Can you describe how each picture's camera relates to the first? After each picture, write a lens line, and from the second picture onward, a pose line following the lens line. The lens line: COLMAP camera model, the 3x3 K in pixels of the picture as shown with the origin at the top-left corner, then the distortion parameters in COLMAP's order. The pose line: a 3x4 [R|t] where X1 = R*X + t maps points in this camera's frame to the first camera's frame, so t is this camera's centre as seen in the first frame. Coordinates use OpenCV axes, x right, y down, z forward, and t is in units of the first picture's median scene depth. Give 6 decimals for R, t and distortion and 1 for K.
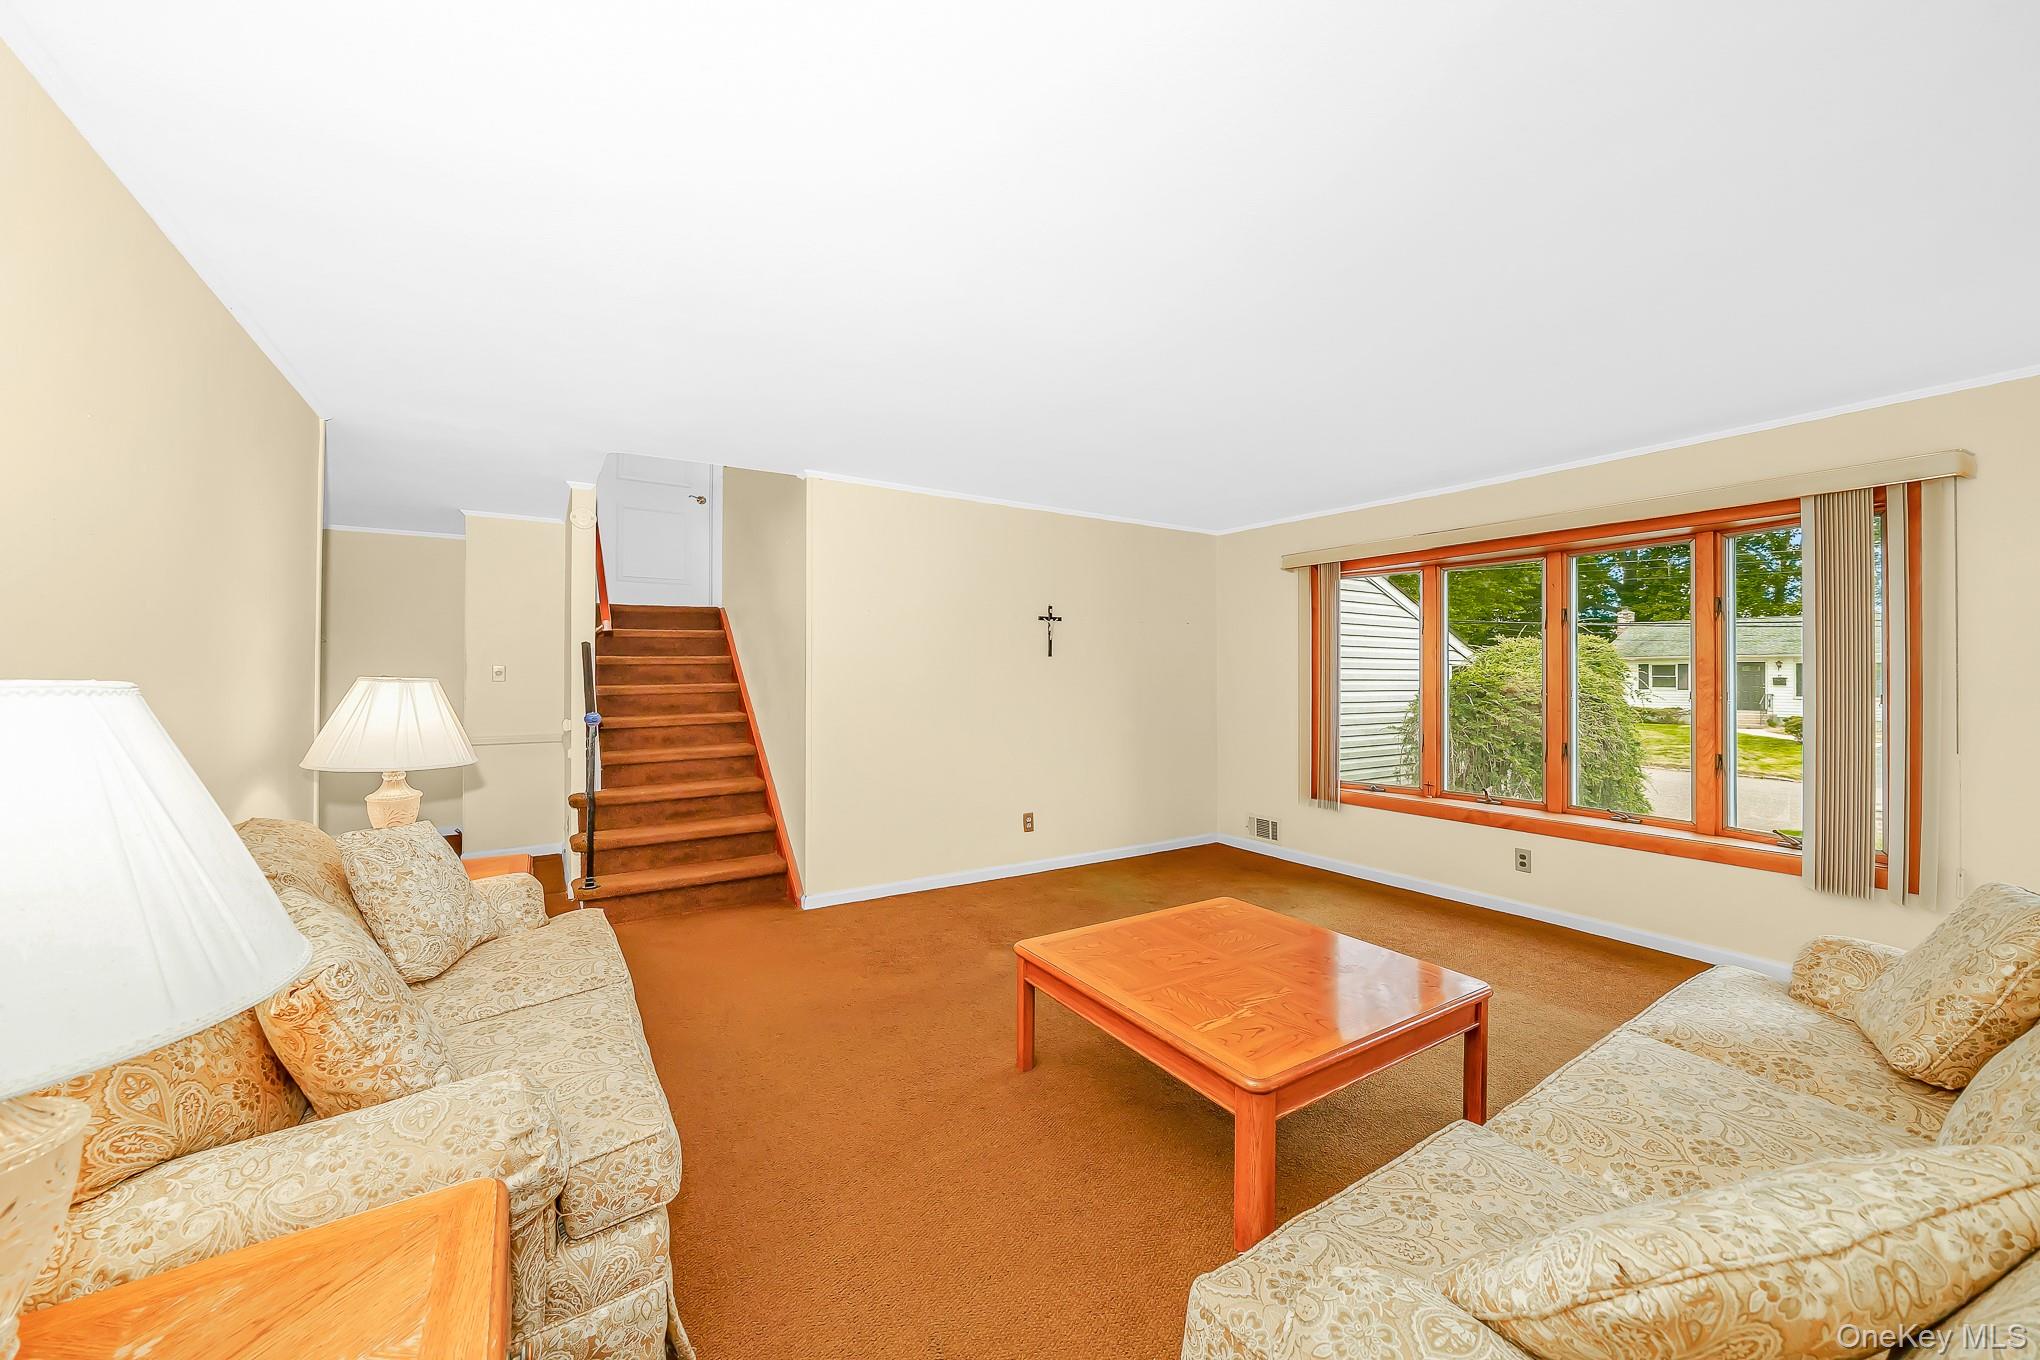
lens RADIAL K [[728.2, 0, 973.2], [0, 728.2, 672.2], [0, 0, 1]] dist [0.000080, 0.000013]
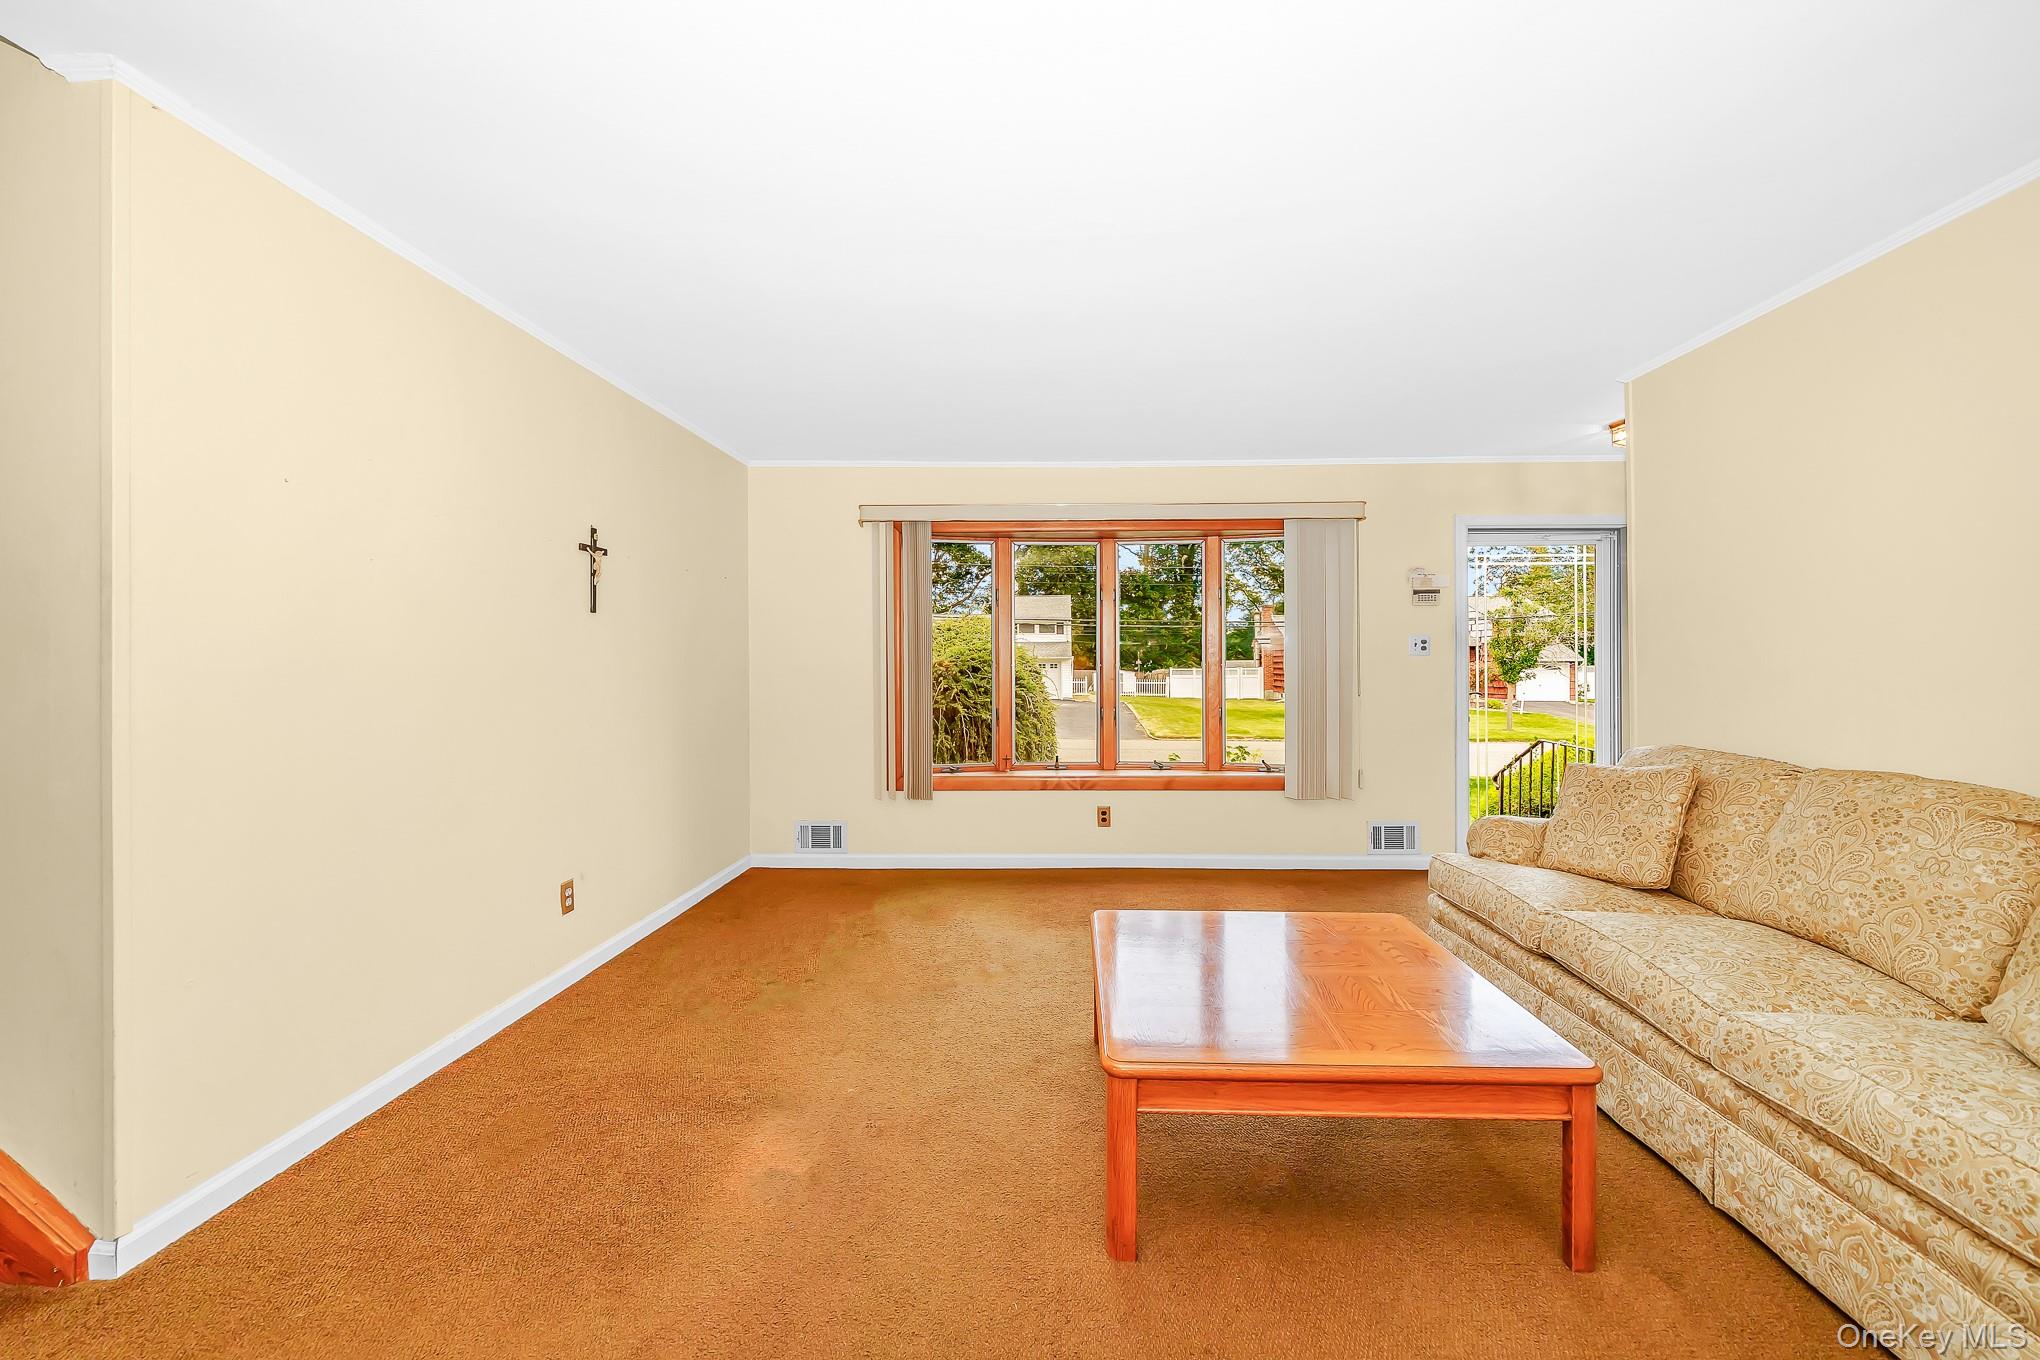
lens RADIAL K [[819.7, 0, 1033.0], [0, 819.7, 660.4], [0, 0, 1]] dist [-0.000332, 0.000113]
pose [[0.534617, -0.000816, 0.845094, -0.302693], [-0.002446, 0.999994, 0.002512, 0.017012], [-0.845091, -0.003410, 0.534612, 0.370566]]
